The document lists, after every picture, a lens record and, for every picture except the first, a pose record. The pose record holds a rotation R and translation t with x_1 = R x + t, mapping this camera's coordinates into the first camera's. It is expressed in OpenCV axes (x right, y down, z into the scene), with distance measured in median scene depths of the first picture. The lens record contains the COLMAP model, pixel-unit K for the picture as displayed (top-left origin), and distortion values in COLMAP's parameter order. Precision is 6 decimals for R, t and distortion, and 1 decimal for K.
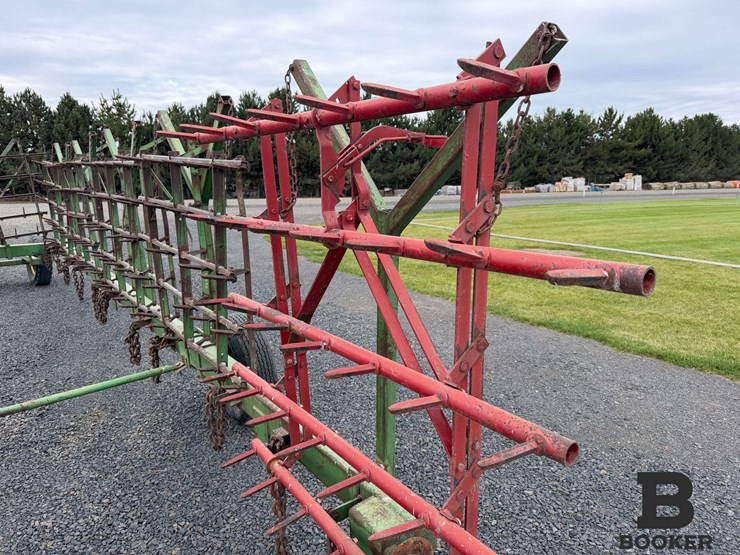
lens RADIAL K [[507.8, 0, 359.7], [0, 507.8, 282.8], [0, 0, 1]] dist [0.007040, -0.026730]
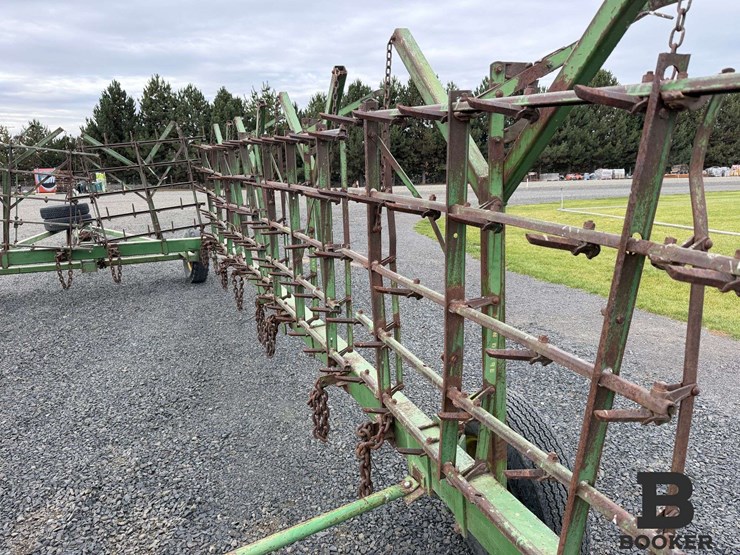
lens RADIAL K [[499.5, 0, 368.8], [0, 499.5, 278.6], [0, 0, 1]] dist [0.023459, -0.043192]
pose [[0.972857, 0.036713, -0.228477, -0.020012], [-0.031883, 0.999184, 0.024797, -0.005727], [0.229201, -0.016840, 0.973234, 0.031857]]
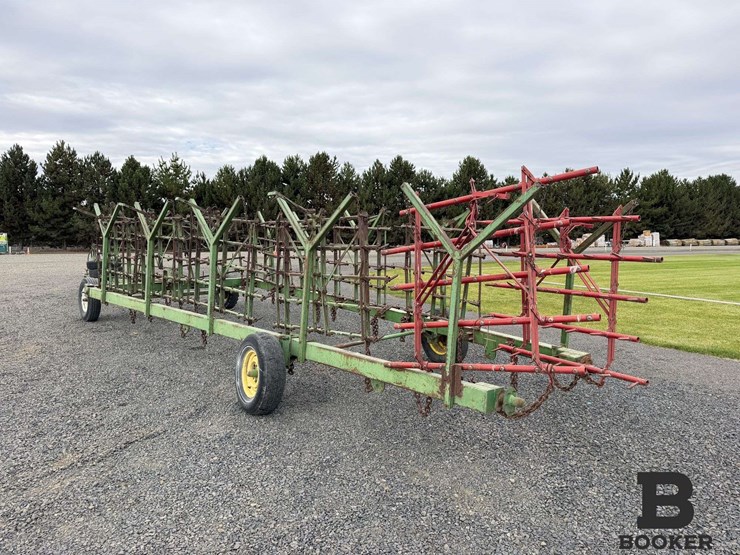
lens RADIAL K [[507.8, 0, 361.3], [0, 507.8, 282.3], [0, 0, 1]] dist [0.007040, -0.026730]
pose [[0.999489, 0.010067, -0.030327, -0.036557], [-0.013212, 0.994345, -0.105371, 0.012686], [0.029095, 0.105718, 0.993970, -0.065873]]
